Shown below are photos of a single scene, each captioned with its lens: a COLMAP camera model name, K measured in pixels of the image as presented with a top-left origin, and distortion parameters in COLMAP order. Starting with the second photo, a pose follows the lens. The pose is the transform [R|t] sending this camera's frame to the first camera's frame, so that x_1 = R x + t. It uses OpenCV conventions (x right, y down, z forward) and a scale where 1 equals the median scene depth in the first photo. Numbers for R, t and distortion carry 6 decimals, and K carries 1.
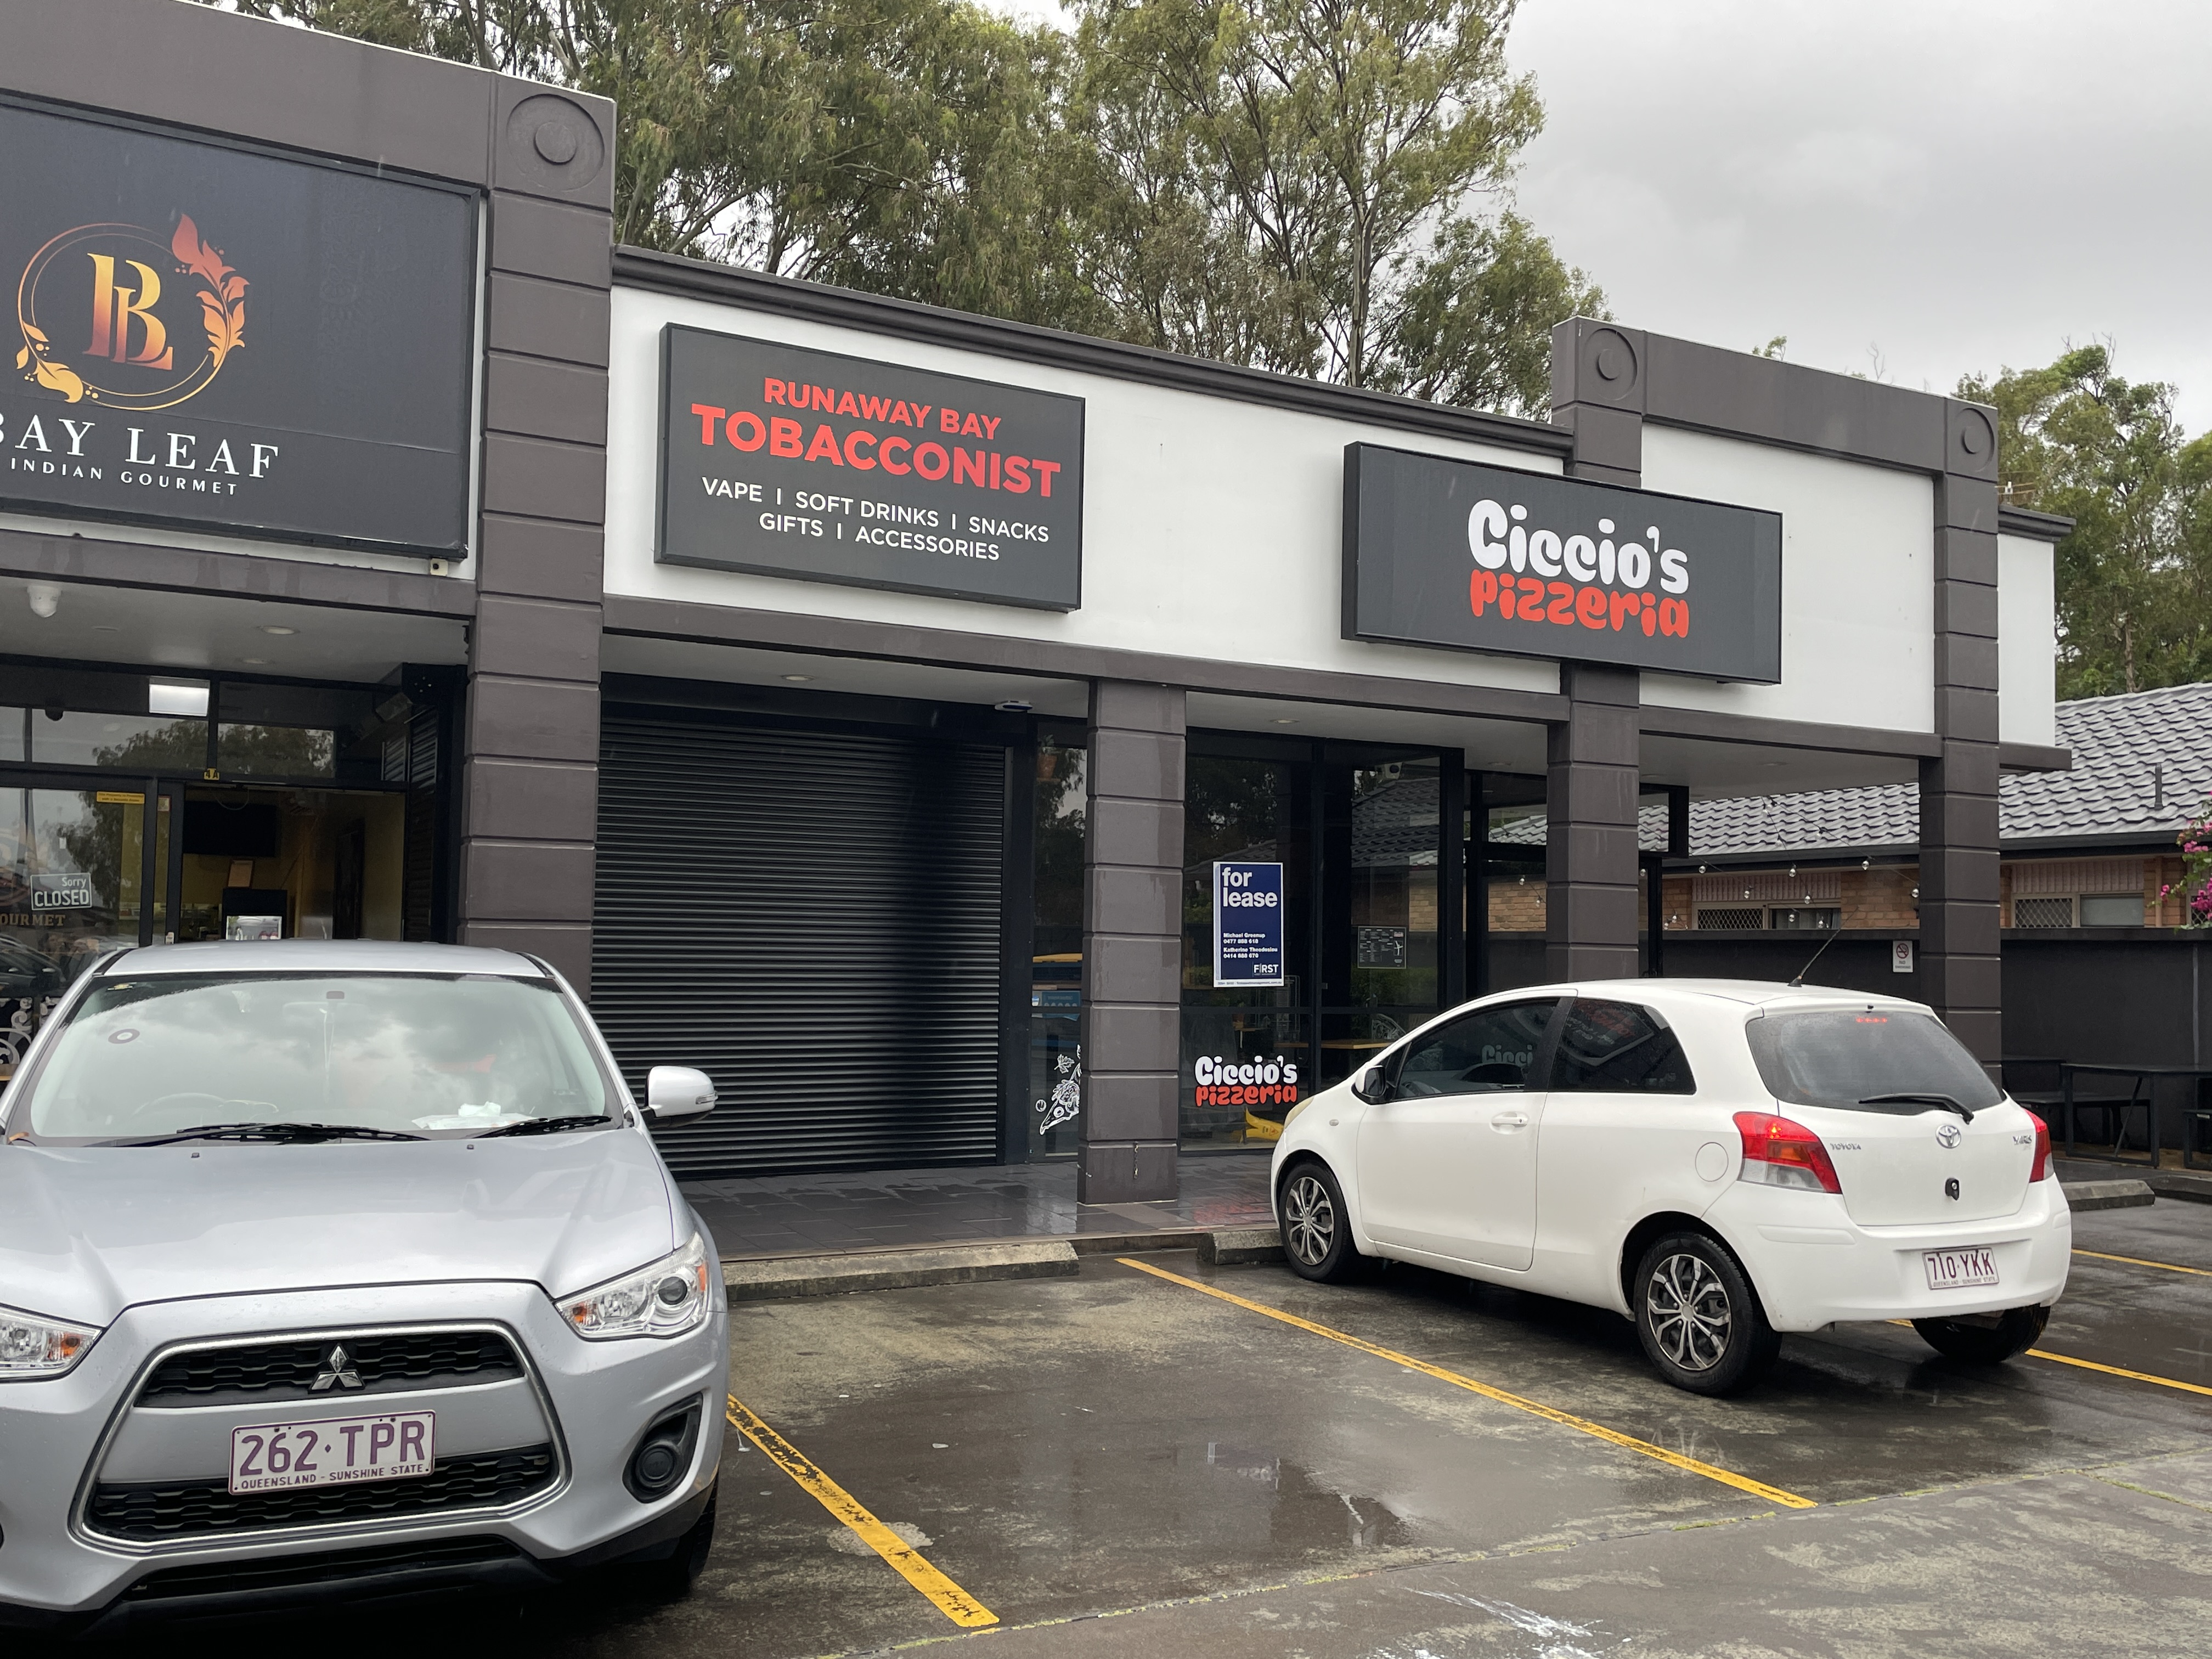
lens RADIAL K [[1840.1, 0, 1106.0], [0, 1840.1, 829.5], [0, 0, 1]] dist [0.108112, -0.128778]
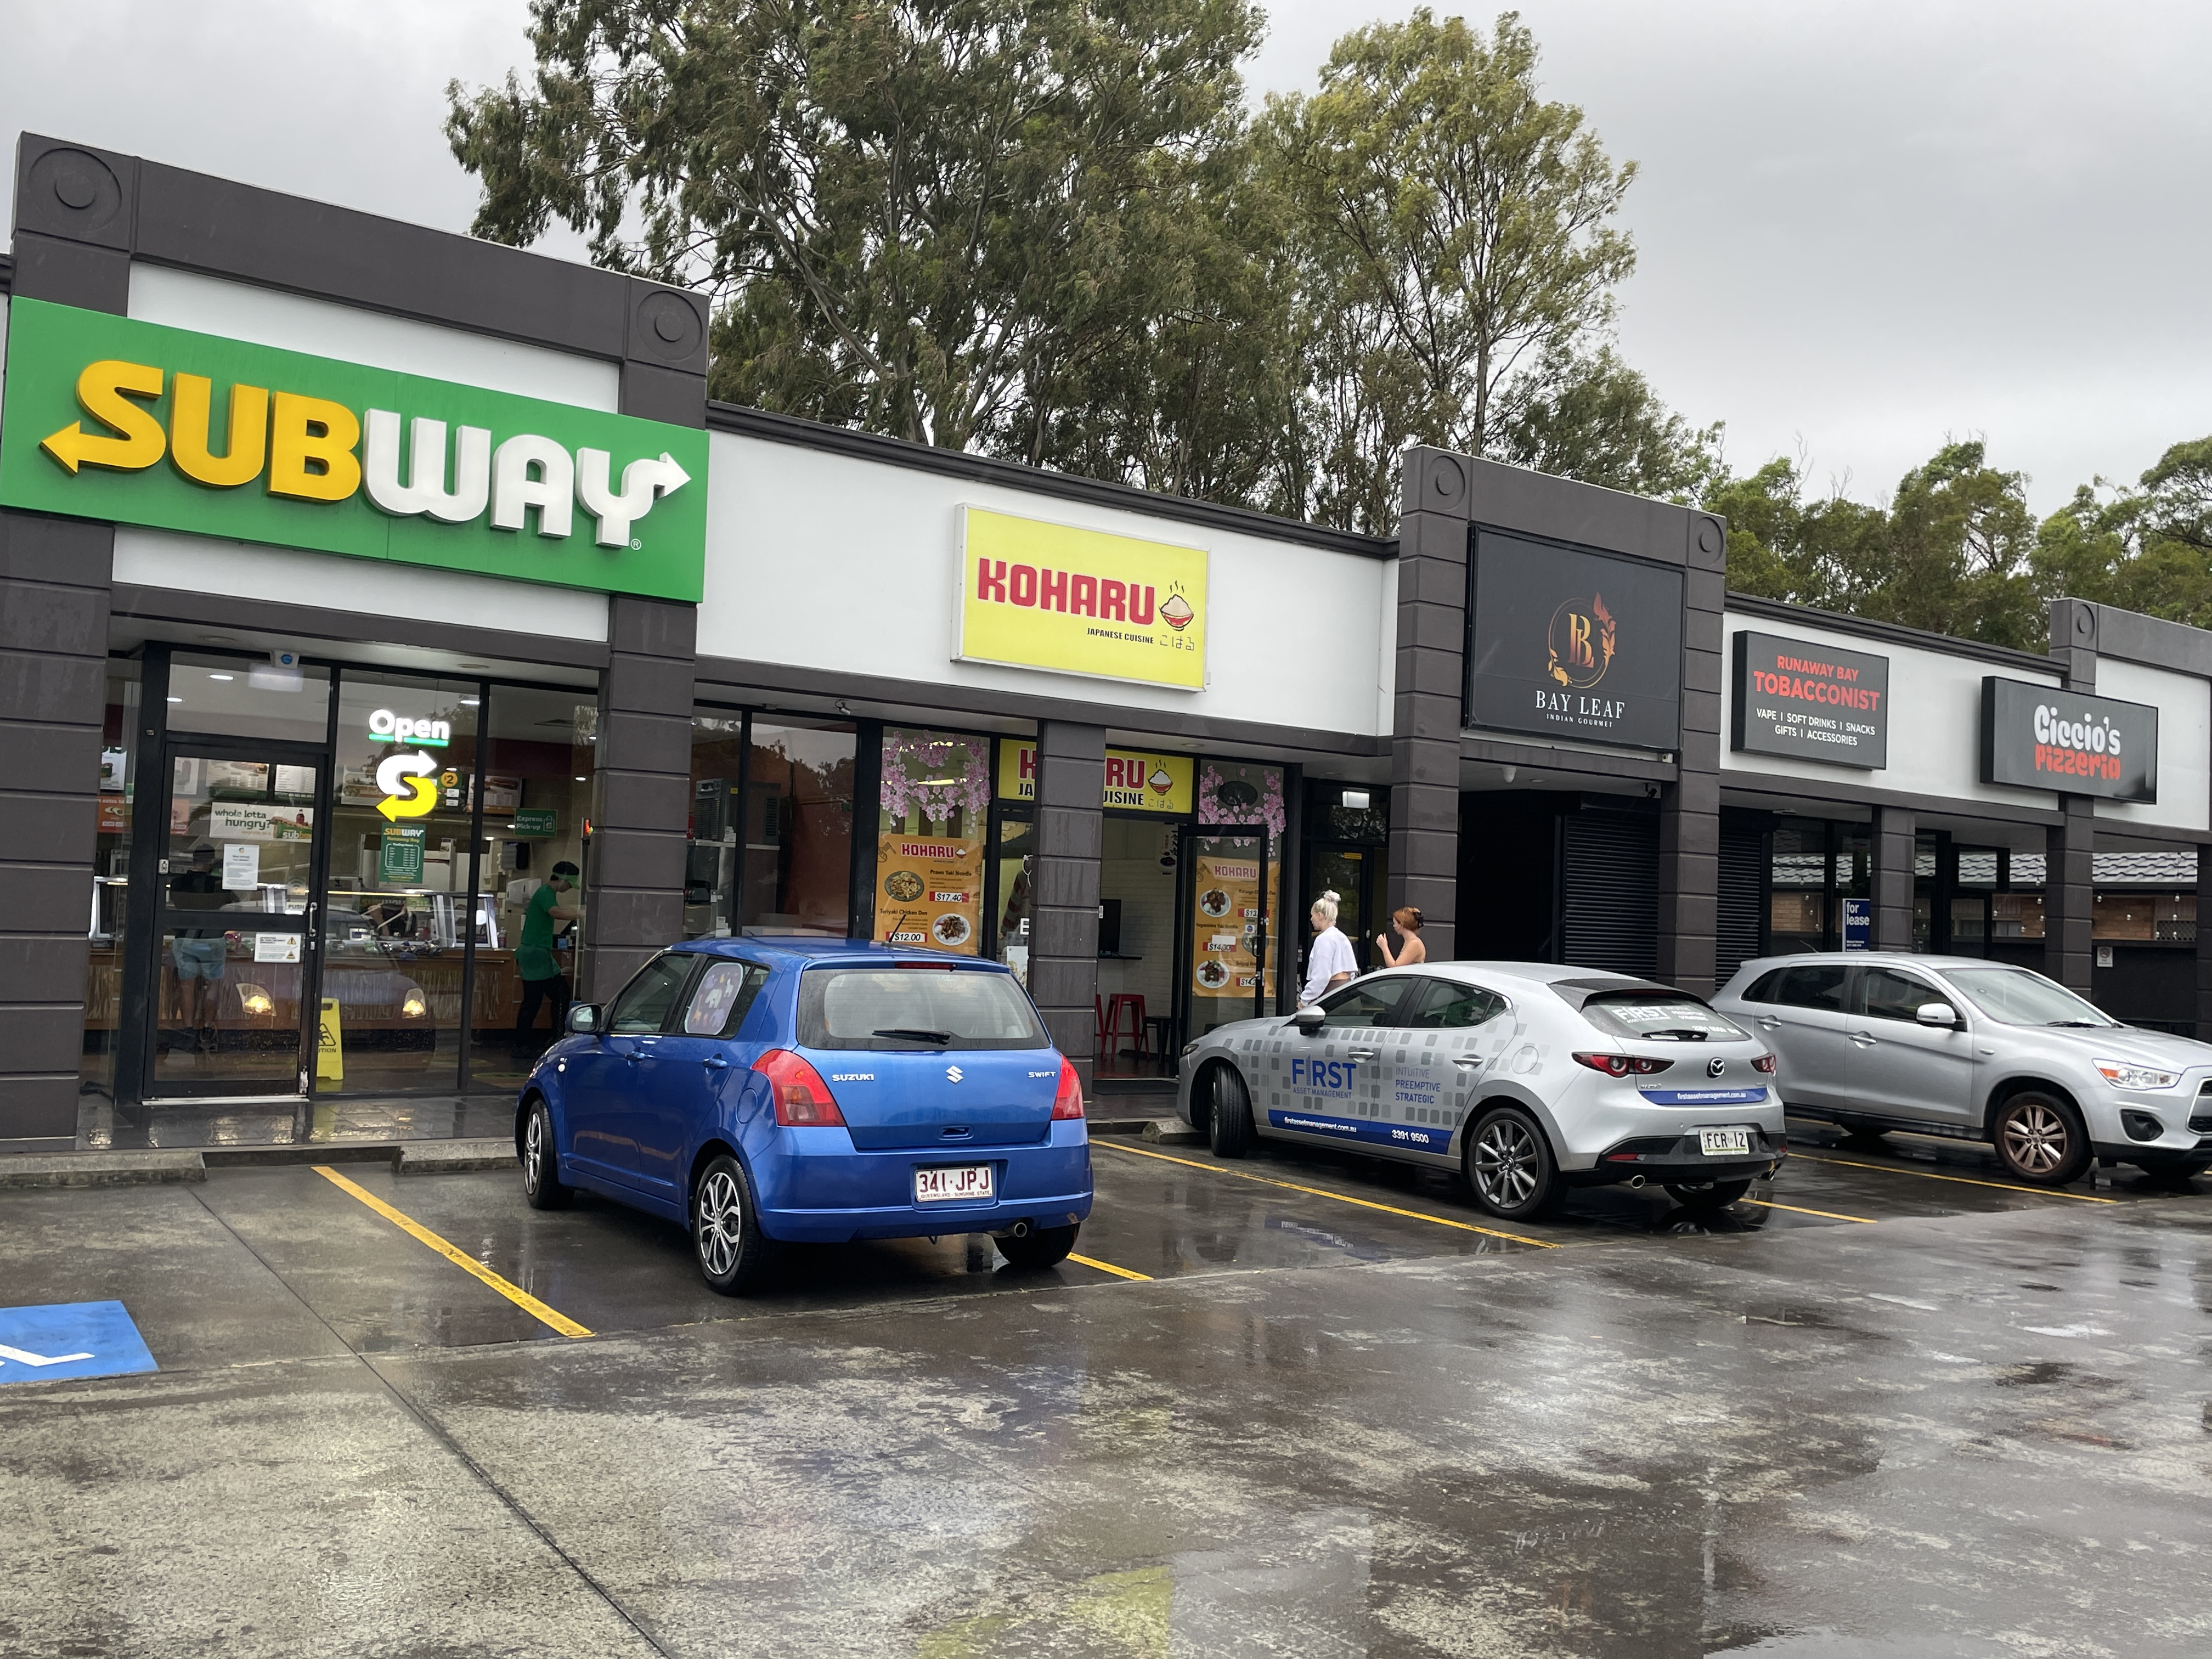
lens RADIAL K [[1840.1, 0, 1106.0], [0, 1840.1, 829.5], [0, 0, 1]] dist [0.108112, -0.128778]
pose [[0.992425, 0.025795, 0.120110, -0.875301], [-0.027384, 0.999558, 0.011596, -0.050950], [-0.119758, -0.014797, 0.992693, -0.672889]]
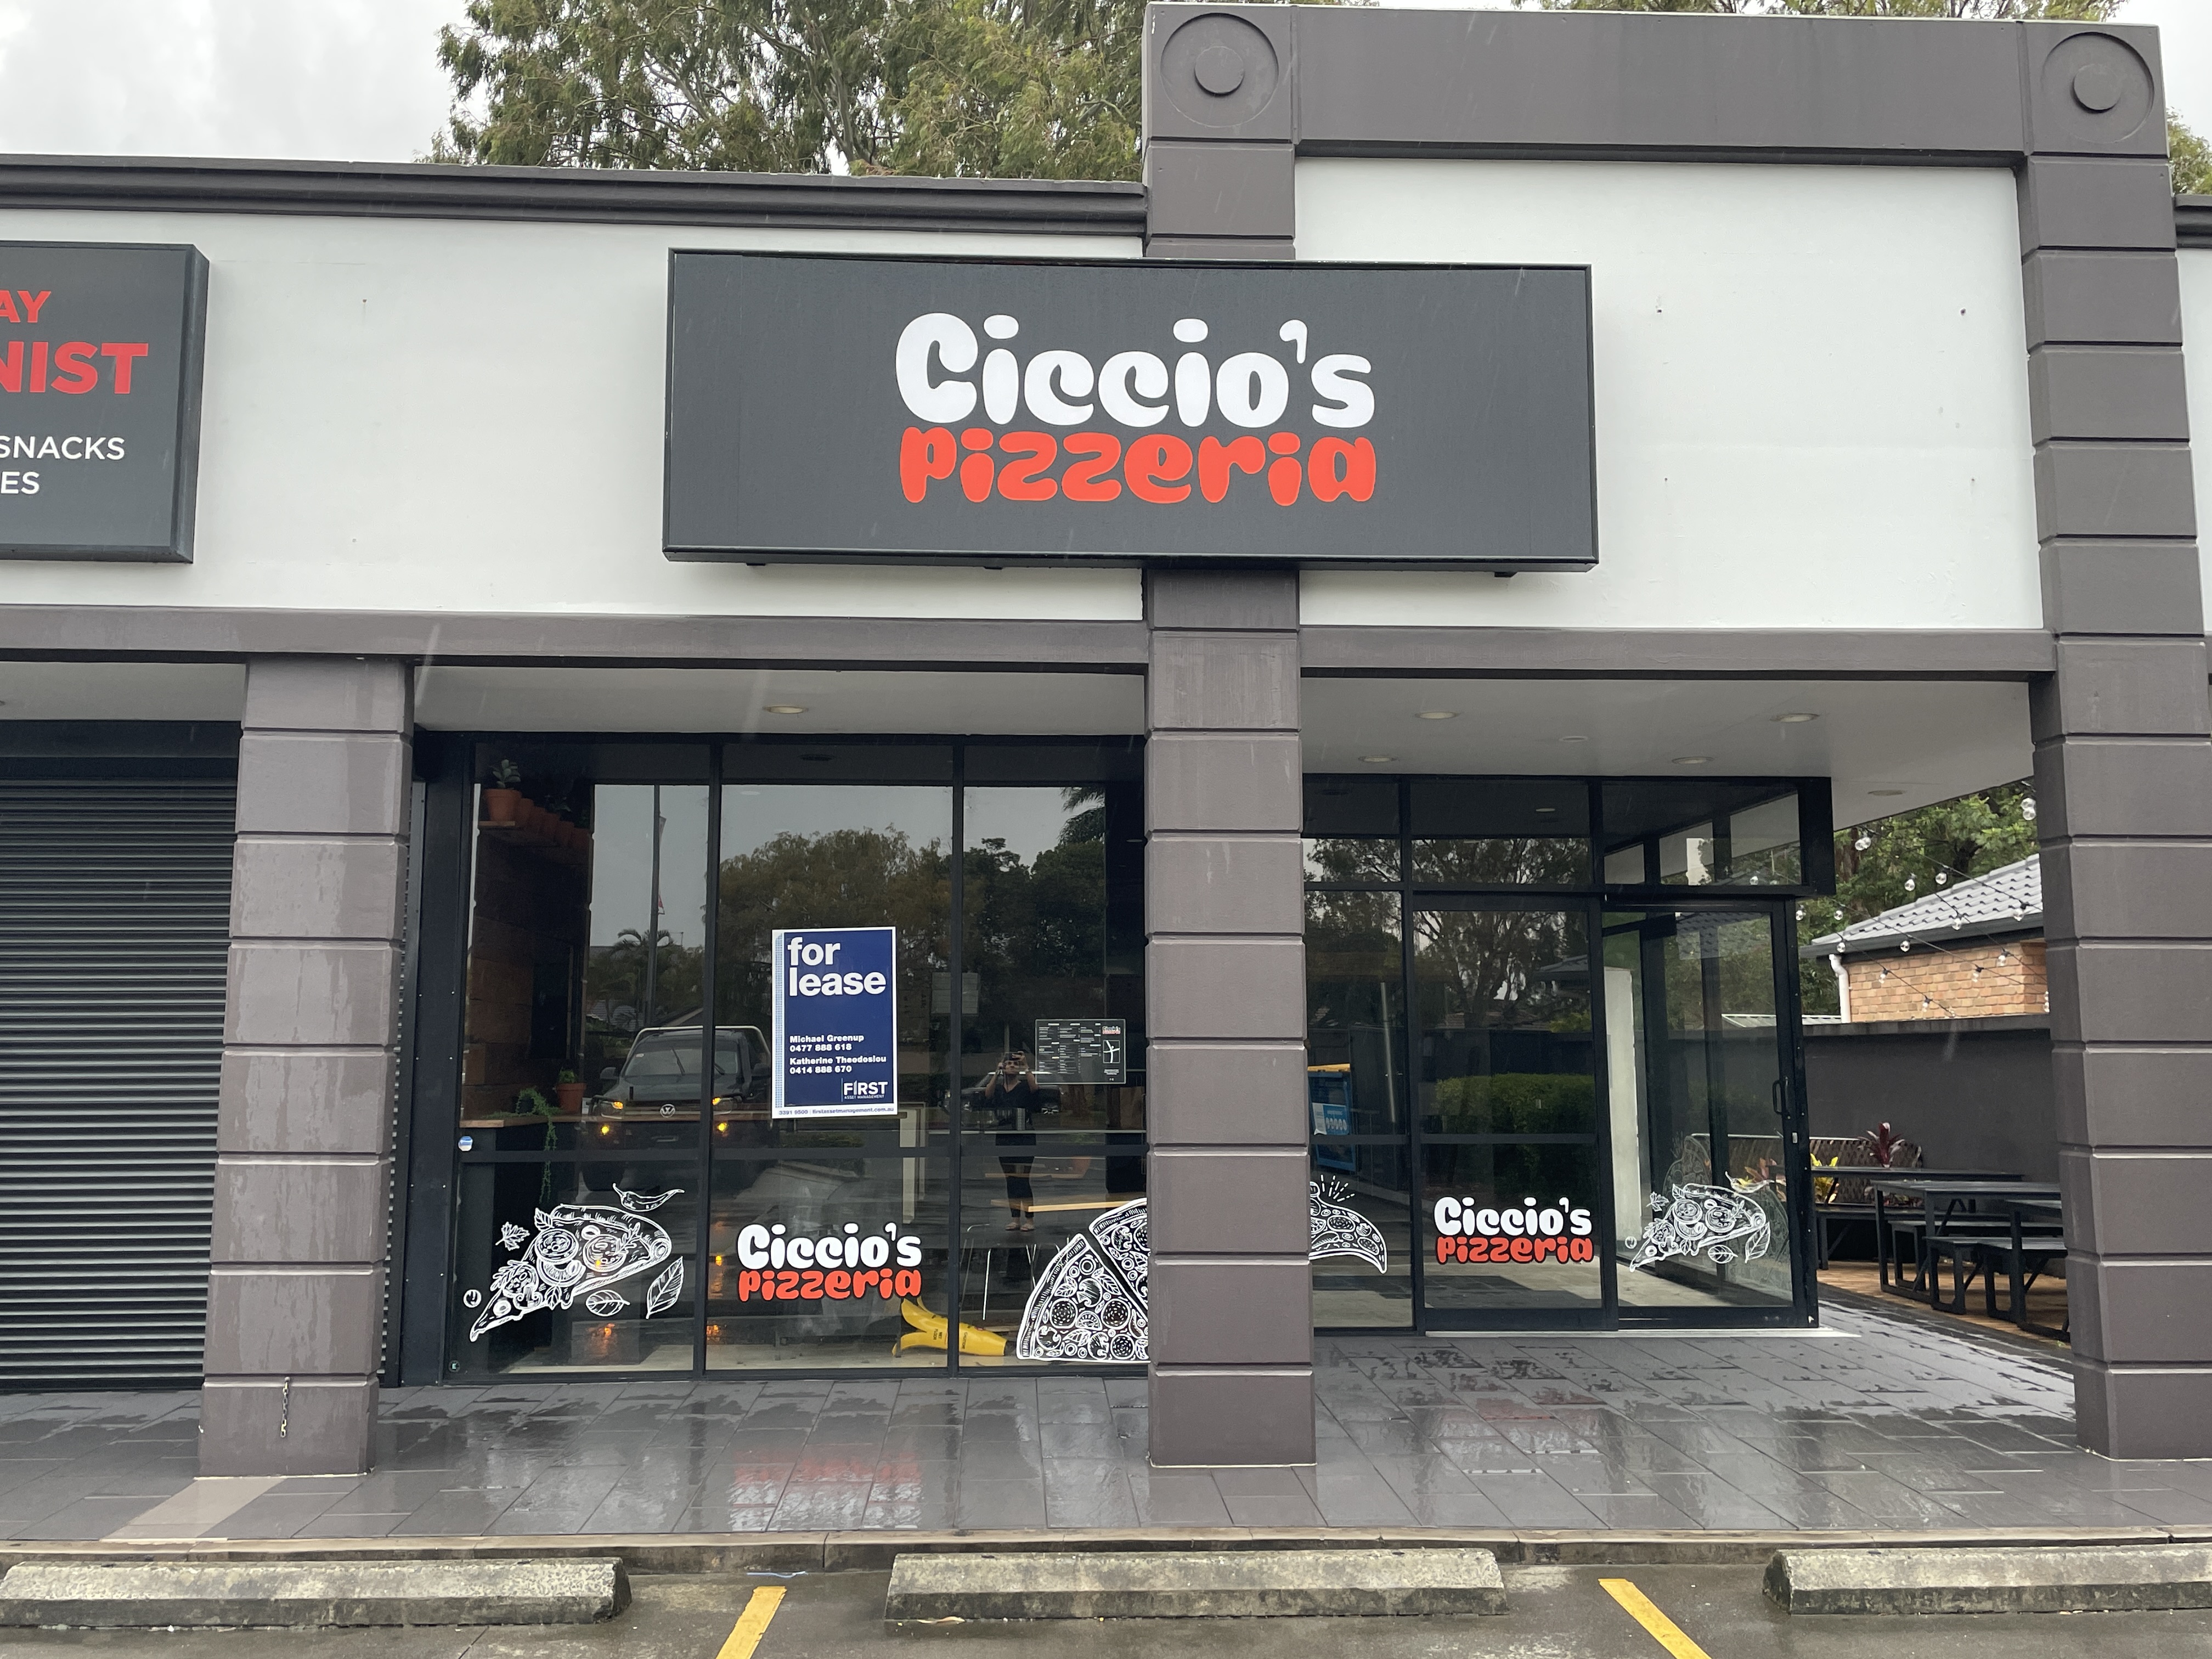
lens RADIAL K [[1833.9, 0, 1107.9], [0, 1833.9, 805.7], [0, 0, 1]] dist [0.117505, -0.162000]
pose [[0.903418, -0.074417, -0.422254, 0.481523], [0.044866, 0.995824, -0.079510, 0.033003], [0.426407, 0.052885, 0.902984, 0.463781]]
